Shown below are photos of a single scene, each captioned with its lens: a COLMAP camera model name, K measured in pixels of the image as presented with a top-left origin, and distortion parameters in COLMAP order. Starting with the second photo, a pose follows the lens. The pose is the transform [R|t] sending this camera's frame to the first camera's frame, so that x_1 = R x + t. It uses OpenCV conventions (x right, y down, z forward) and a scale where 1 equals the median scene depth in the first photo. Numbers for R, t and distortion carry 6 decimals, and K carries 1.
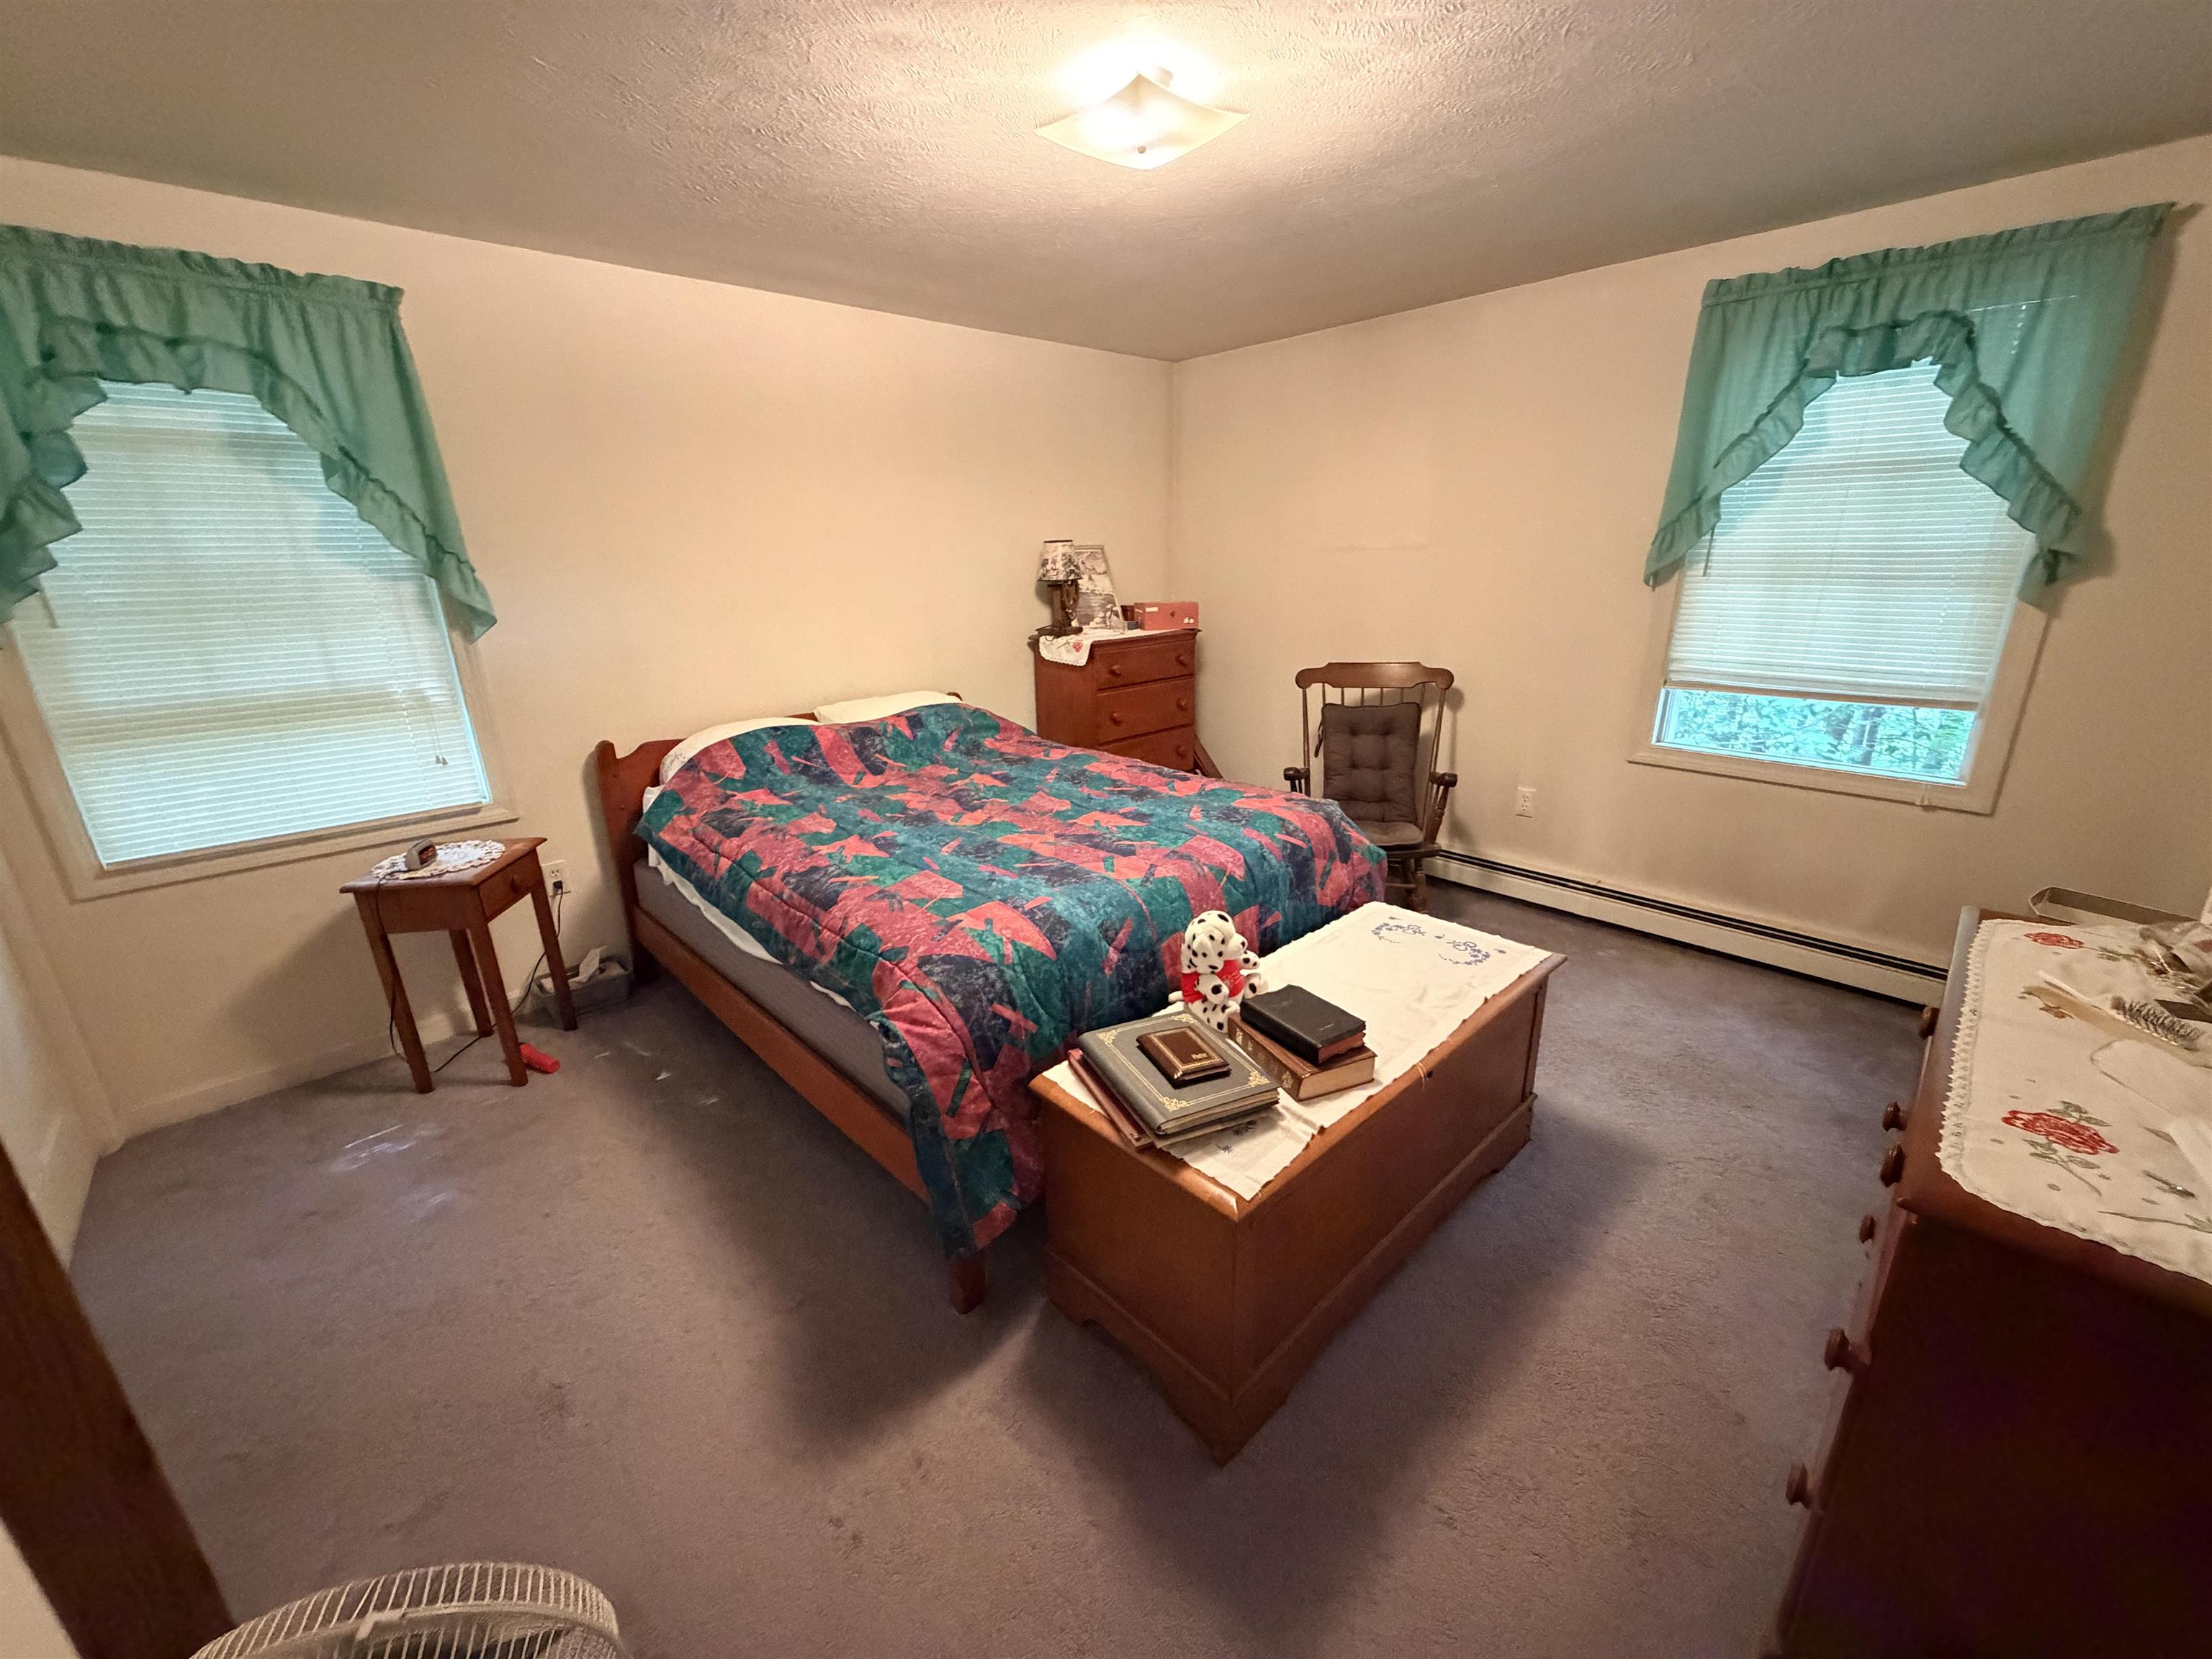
lens RADIAL K [[880.4, 0, 1100.6], [0, 880.4, 834.1], [0, 0, 1]] dist [0.000006, -0.000241]
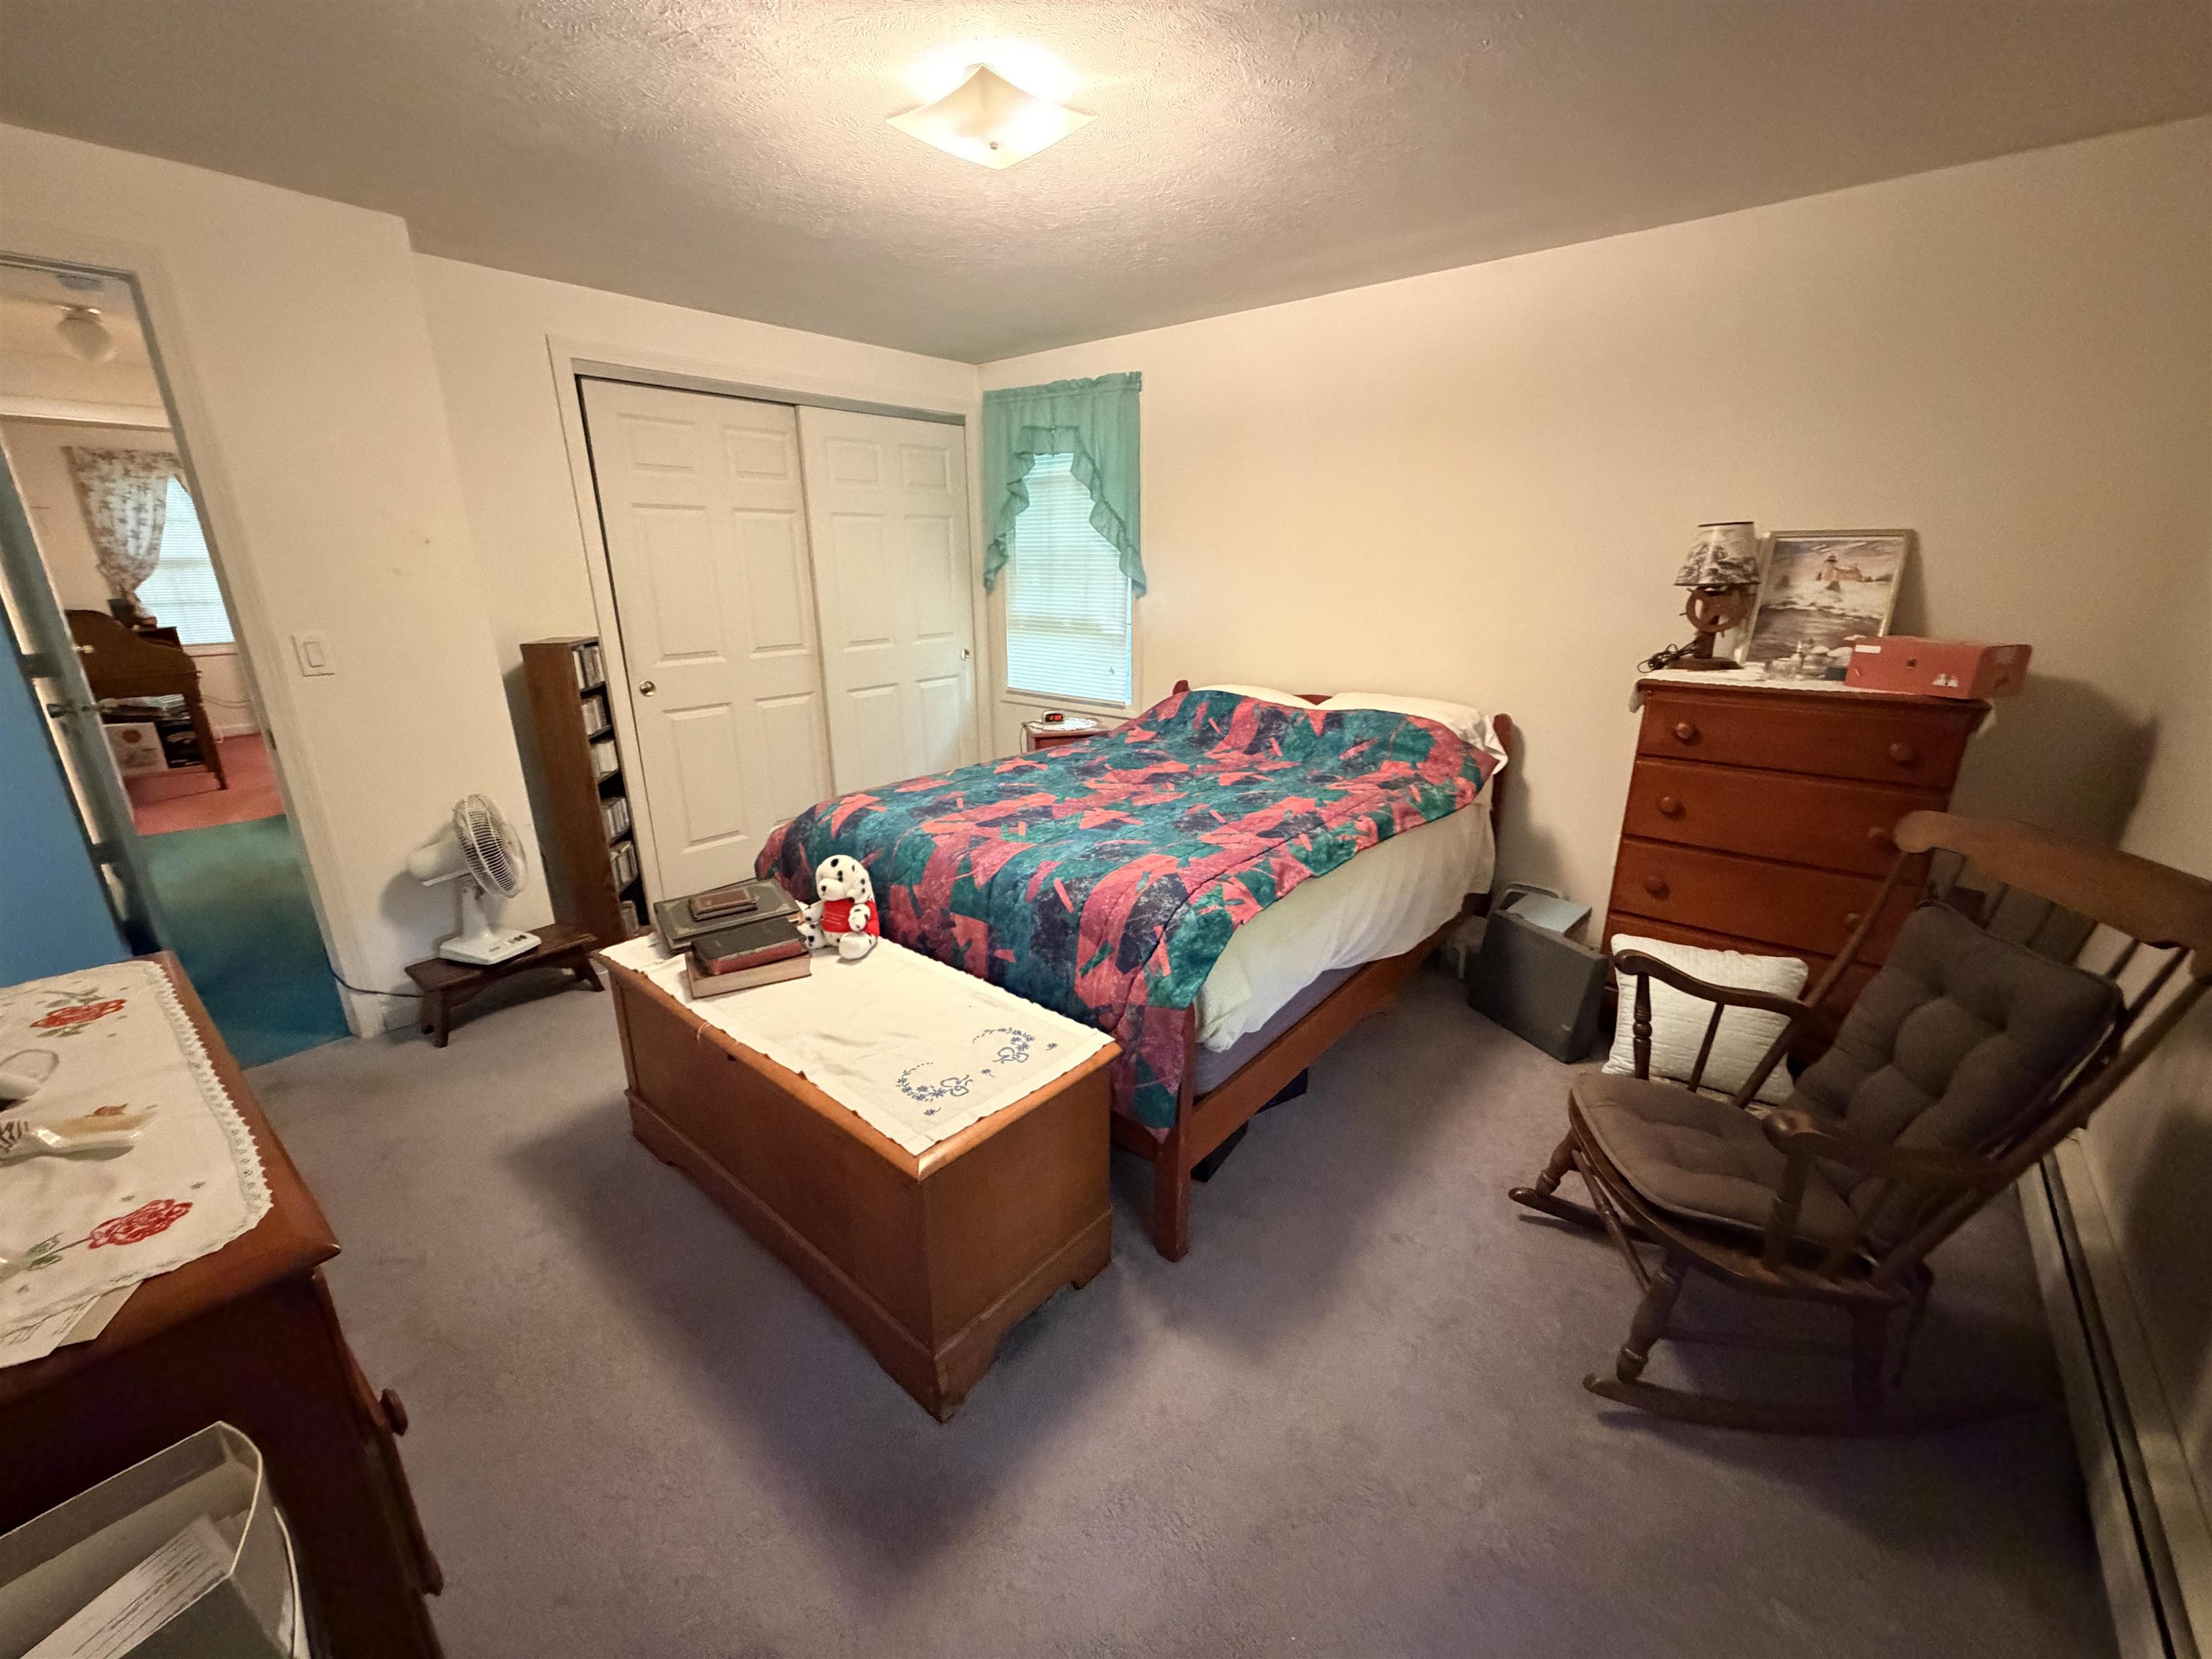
lens RADIAL K [[880.4, 0, 1103.9], [0, 880.4, 837.8], [0, 0, 1]] dist [0.000006, -0.000241]
pose [[0.114804, 0.320178, -0.940375, 1.027202], [-0.303798, 0.912597, 0.273631, -0.291376], [0.945794, 0.254270, 0.202039, 0.900245]]
